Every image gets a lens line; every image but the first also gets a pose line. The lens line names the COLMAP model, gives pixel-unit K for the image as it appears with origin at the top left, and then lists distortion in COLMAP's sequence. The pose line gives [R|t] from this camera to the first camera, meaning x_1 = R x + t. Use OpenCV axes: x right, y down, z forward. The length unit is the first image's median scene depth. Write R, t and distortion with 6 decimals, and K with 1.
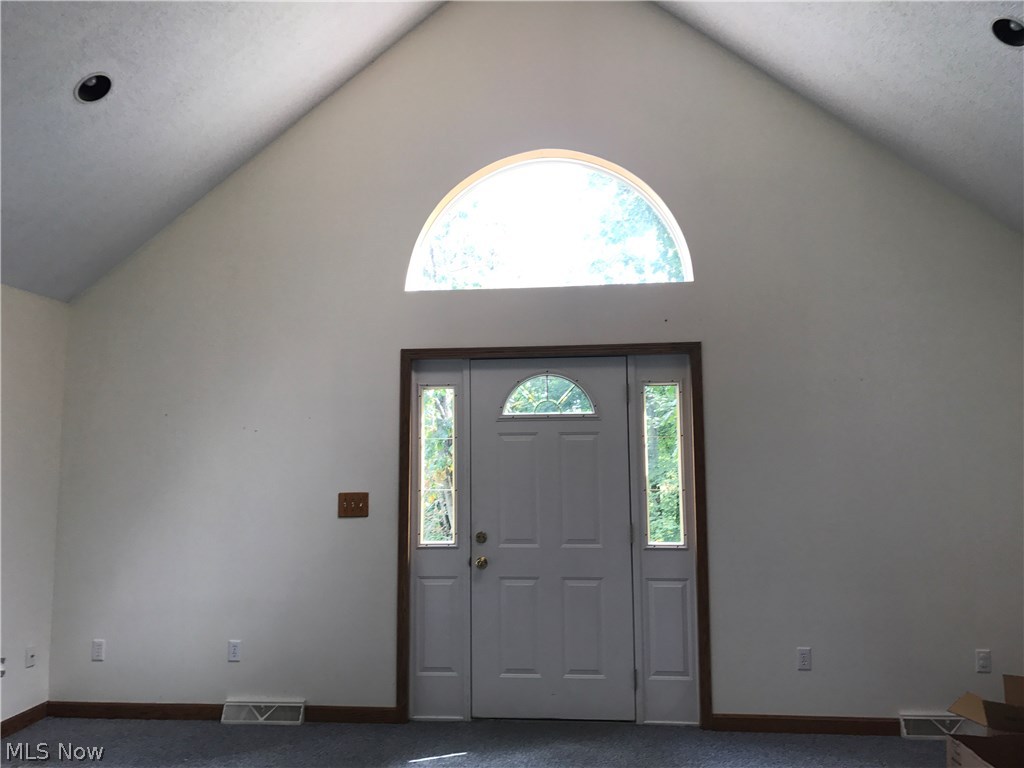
lens RADIAL K [[893.9, 0, 512.0], [0, 893.9, 384.0], [0, 0, 1]] dist [0.069547, 0.003288]
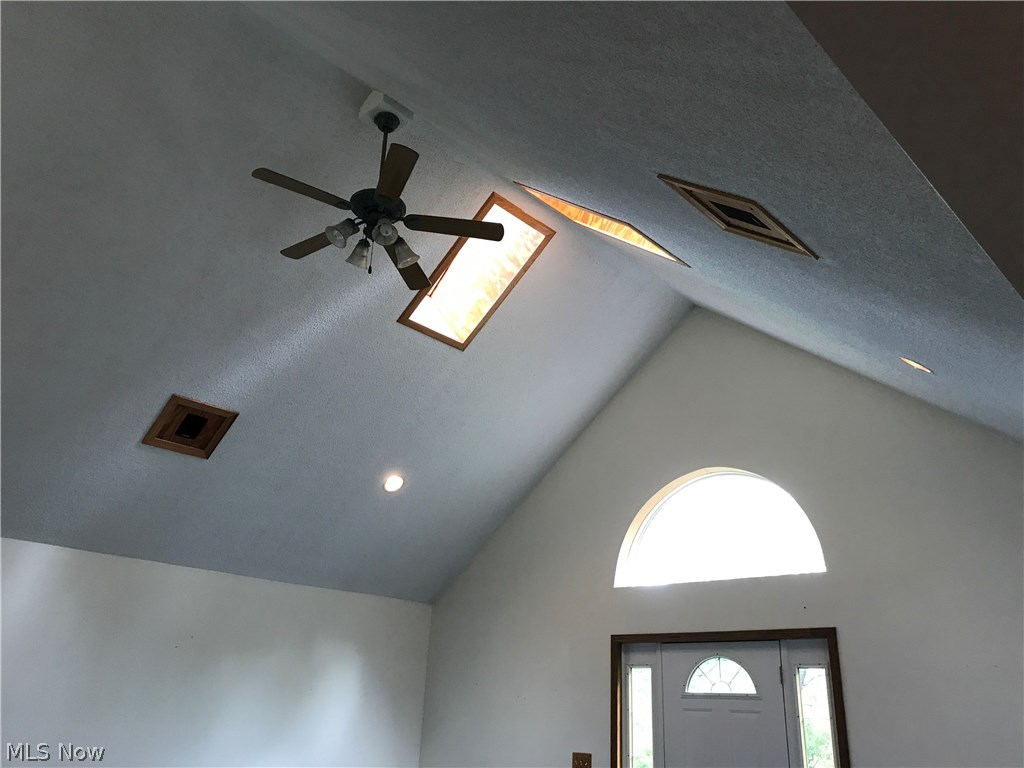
lens RADIAL K [[893.9, 0, 512.0], [0, 893.9, 384.0], [0, 0, 1]] dist [0.069547, 0.003288]
pose [[0.825527, -0.163501, -0.540160, 0.512367], [0.000907, 0.957498, -0.288440, -0.011306], [0.564362, 0.237625, 0.790588, -0.177474]]
